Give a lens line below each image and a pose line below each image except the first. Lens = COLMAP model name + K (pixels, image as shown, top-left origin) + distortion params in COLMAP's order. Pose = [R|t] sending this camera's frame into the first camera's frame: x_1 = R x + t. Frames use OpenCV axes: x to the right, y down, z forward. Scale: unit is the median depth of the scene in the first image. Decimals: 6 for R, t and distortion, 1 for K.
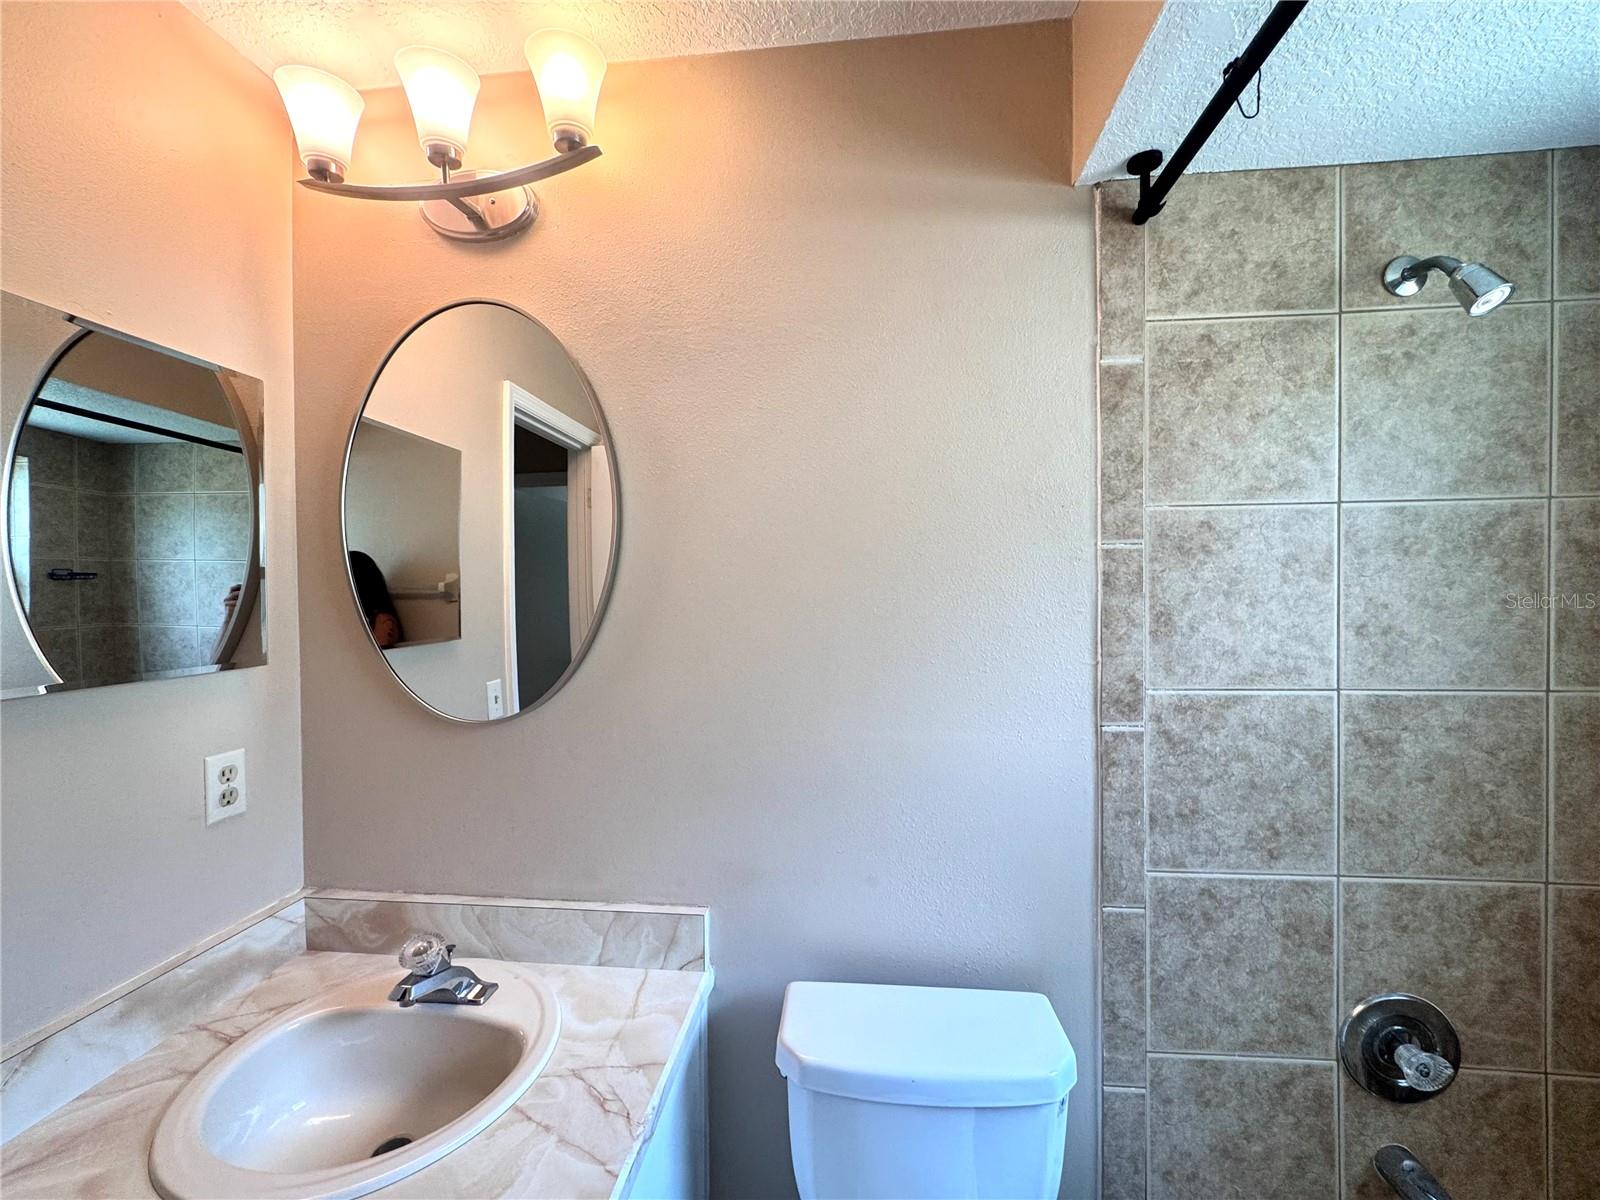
lens RADIAL K [[641.0, 0, 797.4], [0, 641.0, 600.5], [0, 0, 1]] dist [-0.003627, 0.000107]
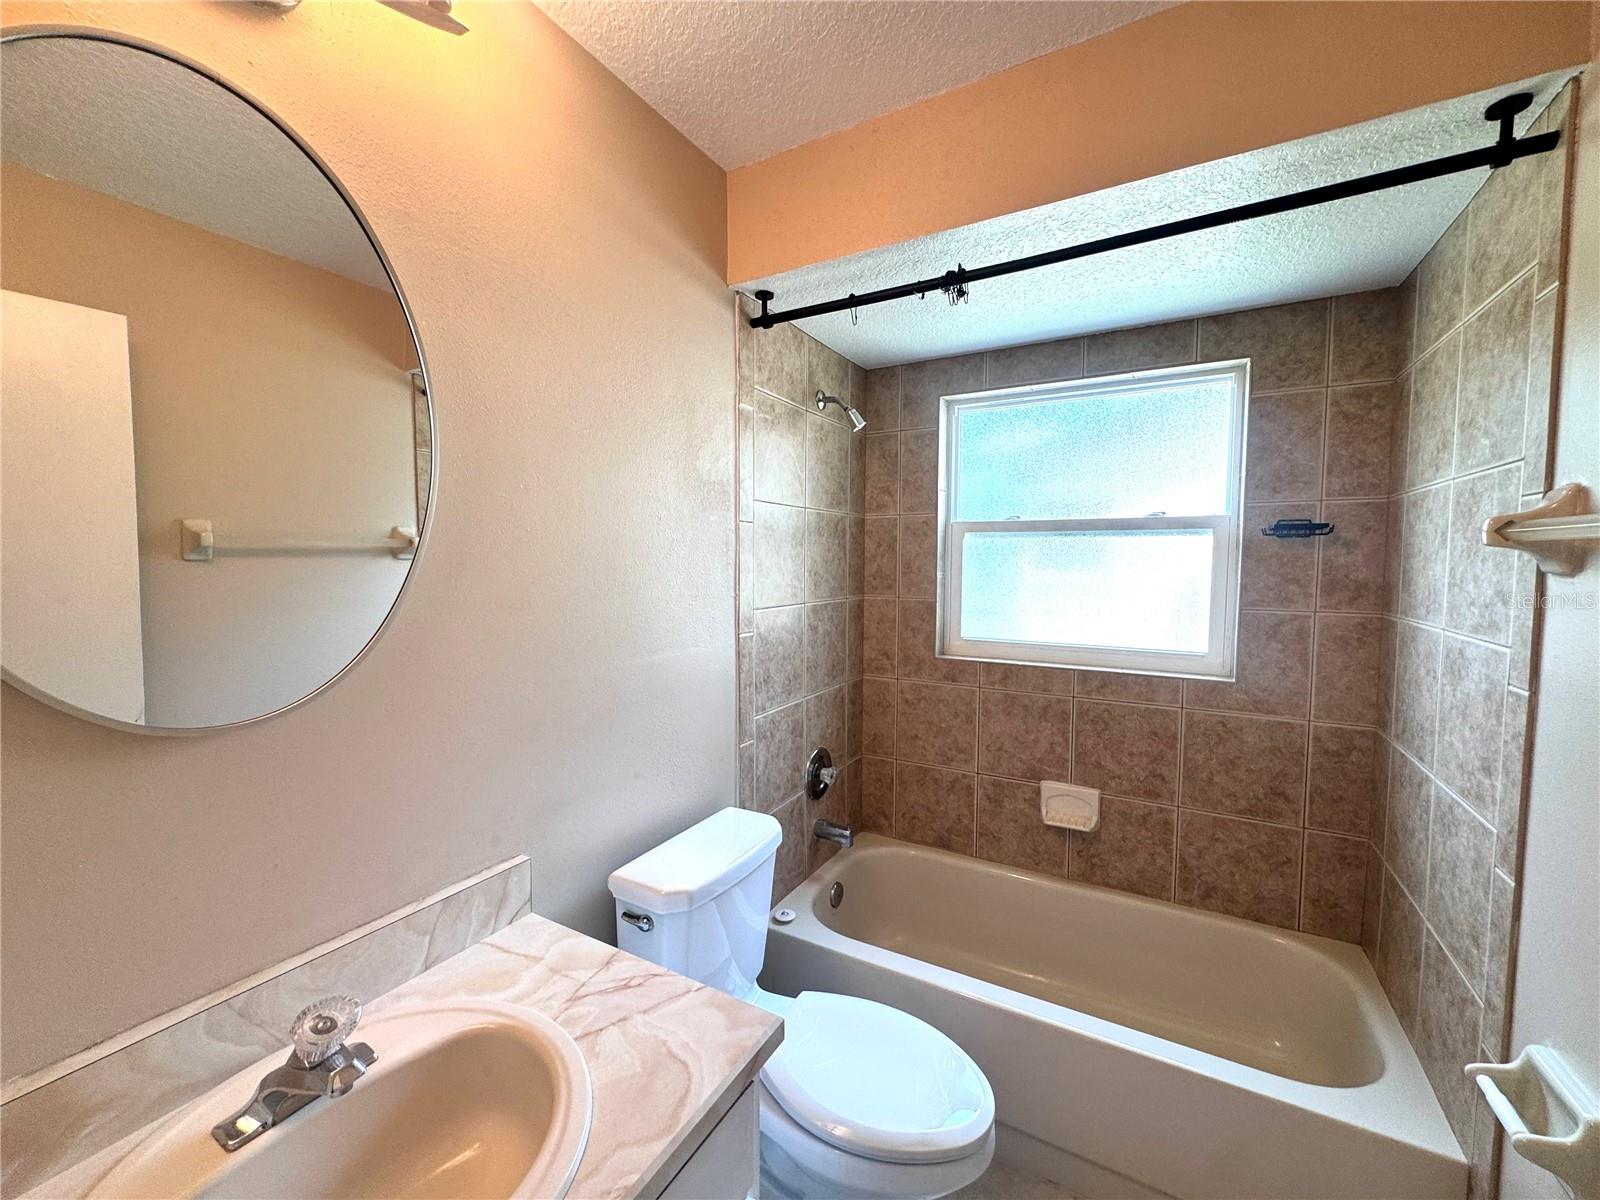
lens RADIAL K [[641.0, 0, 797.4], [0, 641.0, 600.5], [0, 0, 1]] dist [-0.003627, 0.000107]
pose [[0.407025, -0.046927, 0.912211, -0.949962], [0.006084, 0.998797, 0.048667, 0.034083], [-0.913397, -0.014258, 0.406821, 0.212827]]
